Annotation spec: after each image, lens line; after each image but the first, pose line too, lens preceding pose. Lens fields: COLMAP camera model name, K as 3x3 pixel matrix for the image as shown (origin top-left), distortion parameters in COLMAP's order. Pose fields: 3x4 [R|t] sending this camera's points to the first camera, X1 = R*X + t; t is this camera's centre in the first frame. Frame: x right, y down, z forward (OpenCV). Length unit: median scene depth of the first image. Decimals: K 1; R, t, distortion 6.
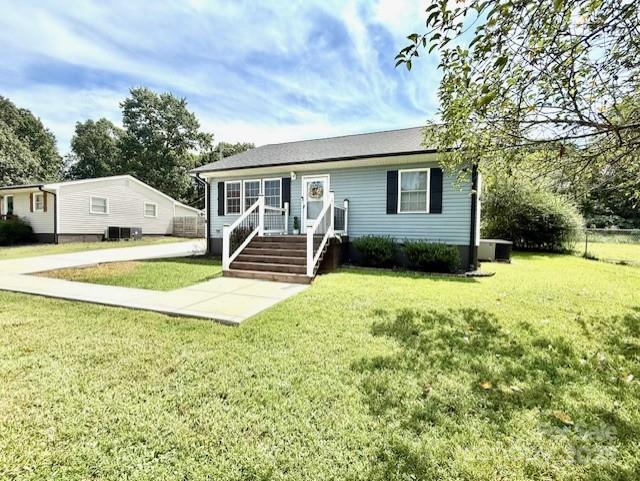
lens RADIAL K [[257.1, 0, 319.3], [0, 257.1, 237.8], [0, 0, 1]] dist [0.000119, 0.000631]
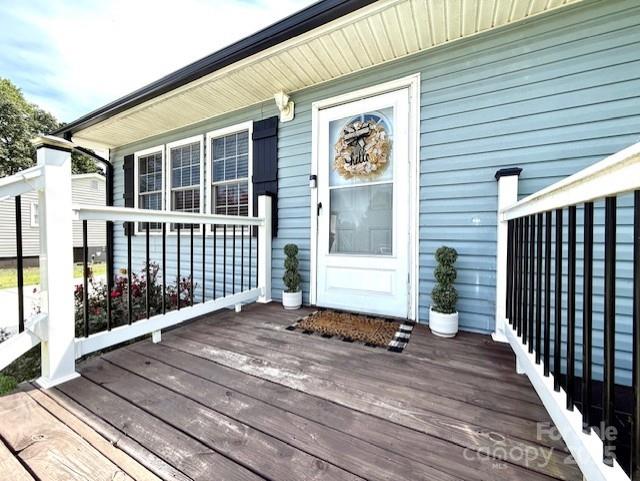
lens RADIAL K [[257.1, 0, 322.1], [0, 257.1, 238.5], [0, 0, 1]] dist [0.000119, 0.000631]
pose [[0.991756, -0.009651, -0.127780, -0.021166], [0.007814, 0.999859, -0.014871, -0.083125], [0.127905, 0.013750, 0.991691, 0.707960]]
